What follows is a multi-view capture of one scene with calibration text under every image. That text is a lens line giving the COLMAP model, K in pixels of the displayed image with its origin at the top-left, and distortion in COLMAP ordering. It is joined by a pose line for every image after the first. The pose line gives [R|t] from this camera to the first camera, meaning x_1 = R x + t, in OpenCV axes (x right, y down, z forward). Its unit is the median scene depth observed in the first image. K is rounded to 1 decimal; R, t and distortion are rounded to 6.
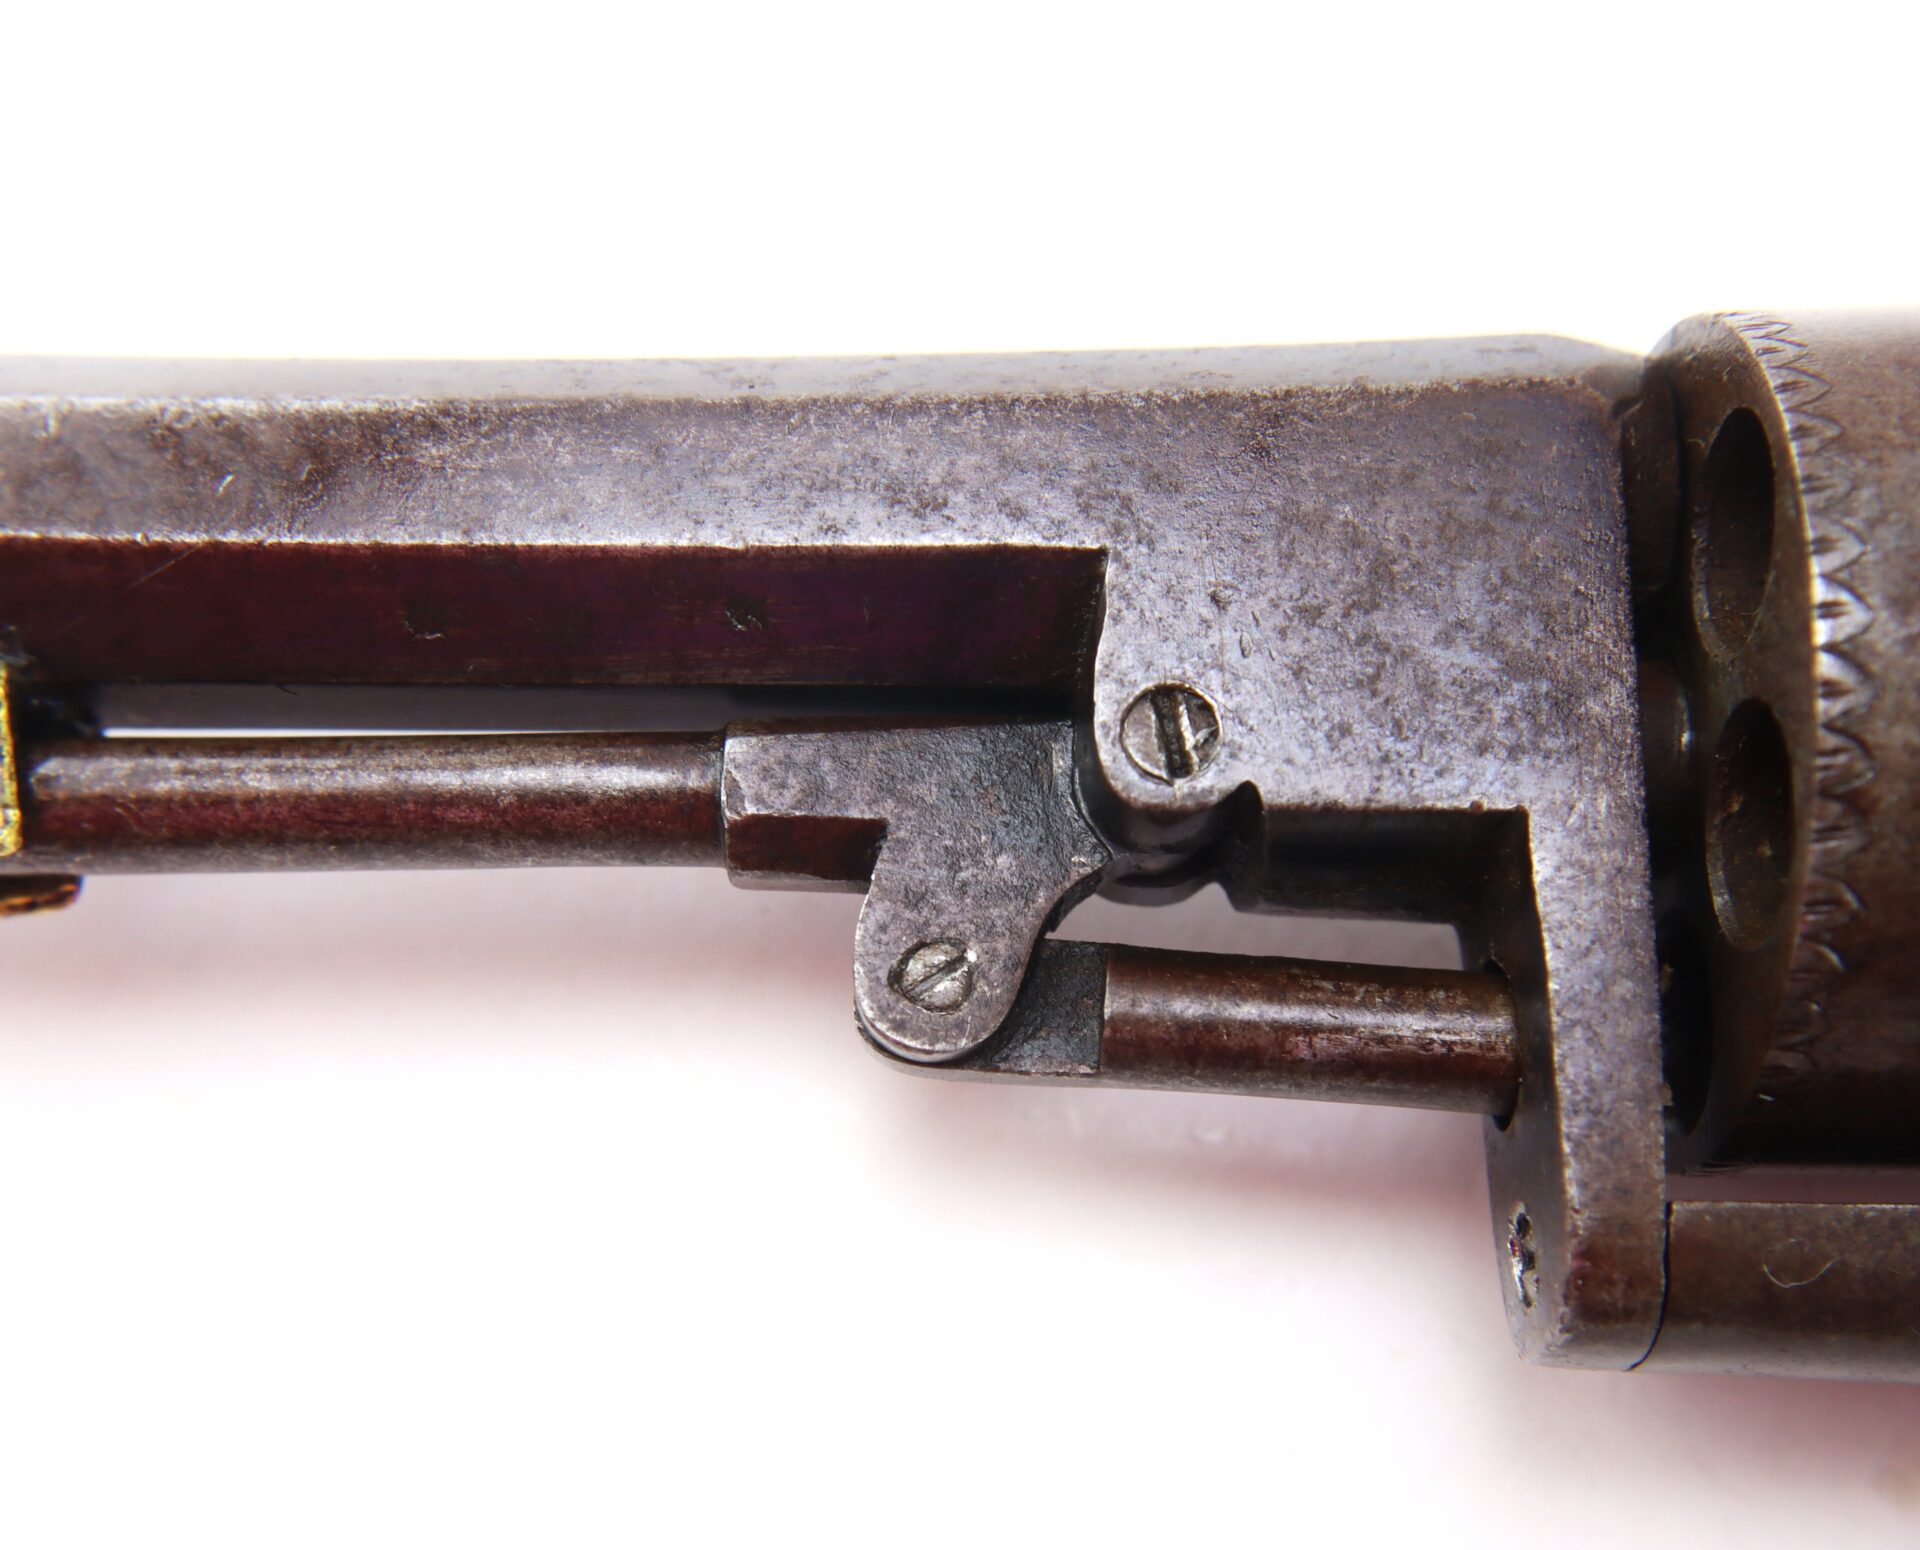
lens RADIAL K [[2886.5, 0, 997.3], [0, 2886.5, 878.8], [0, 0, 1]] dist [0.162593, 0.000000]
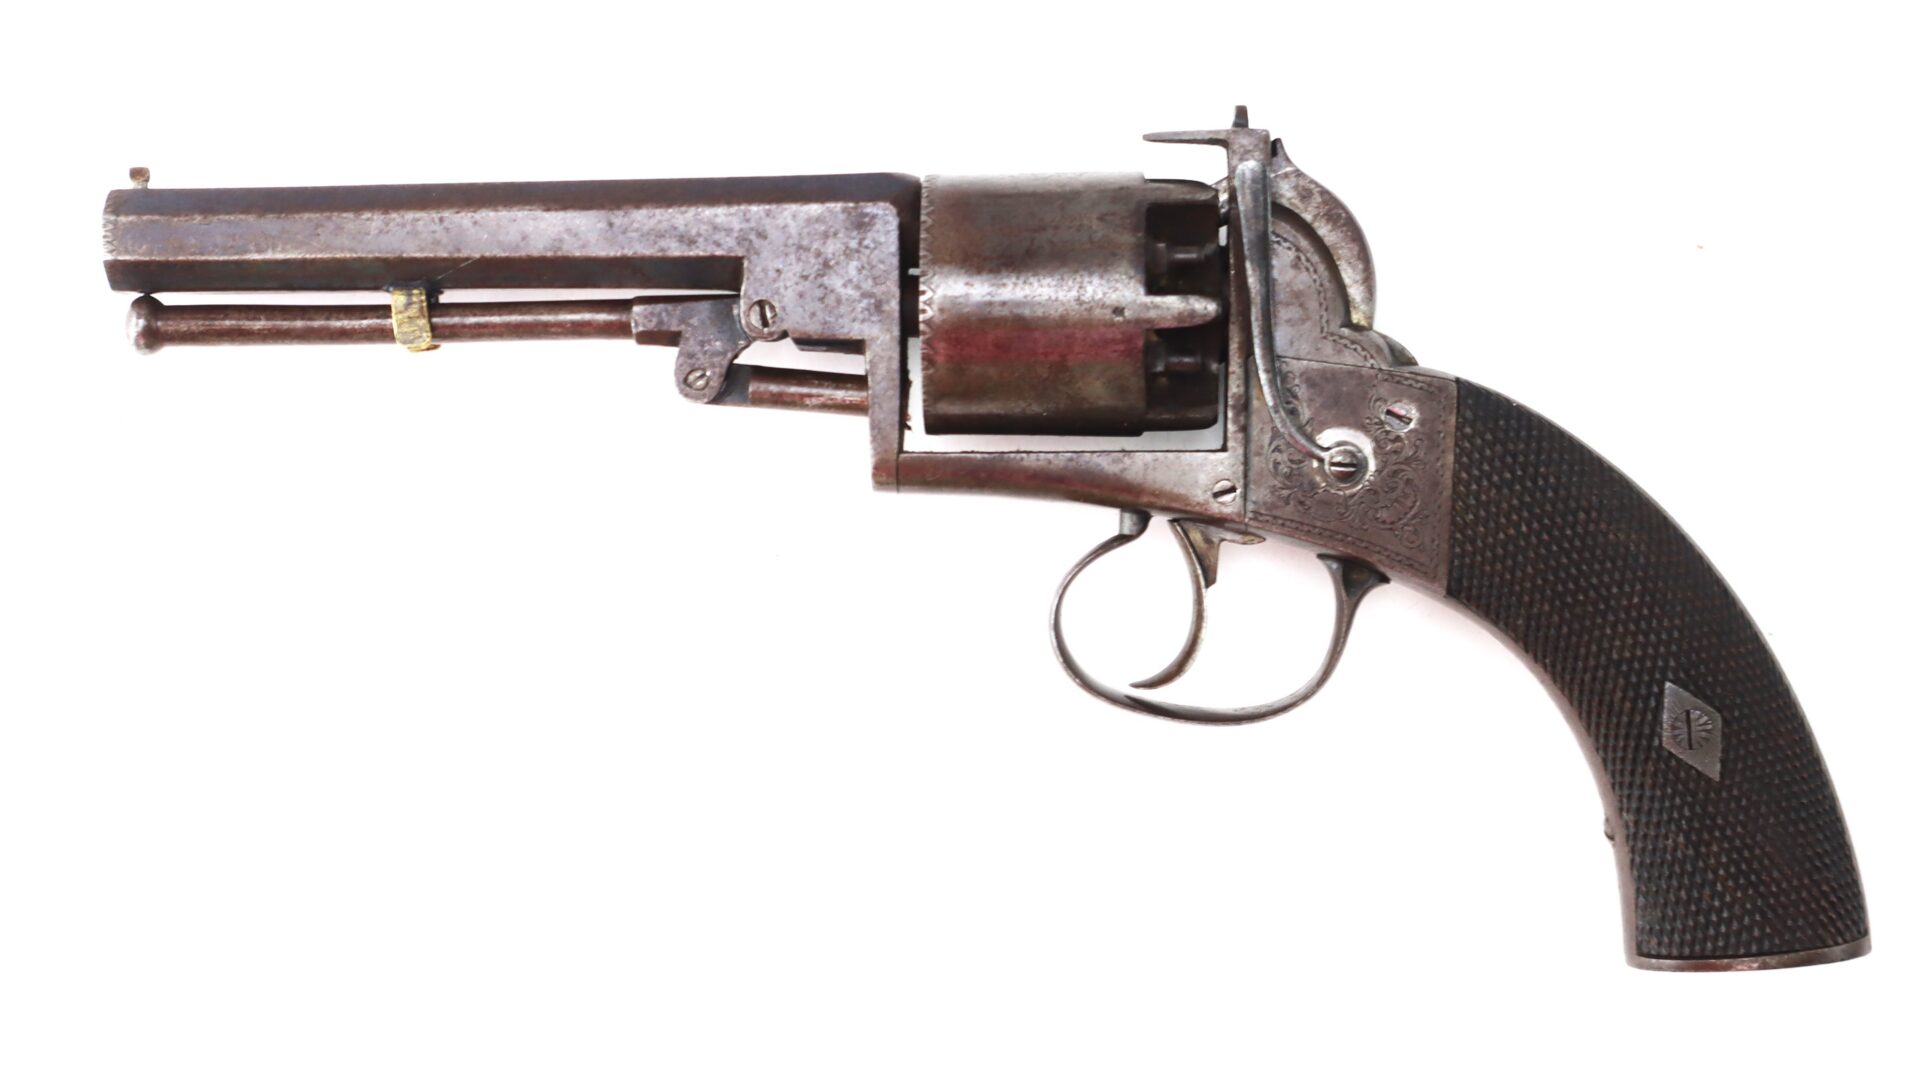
lens RADIAL K [[3681.8, 0, 951.6], [0, 3681.8, 538.2], [0, 0, 1]] dist [-0.037124, 0.000000]
pose [[0.999608, 0.001188, -0.027975, 0.395197], [0.007170, 0.954930, 0.296745, -1.061325], [0.027066, -0.296829, 0.954547, -3.137490]]
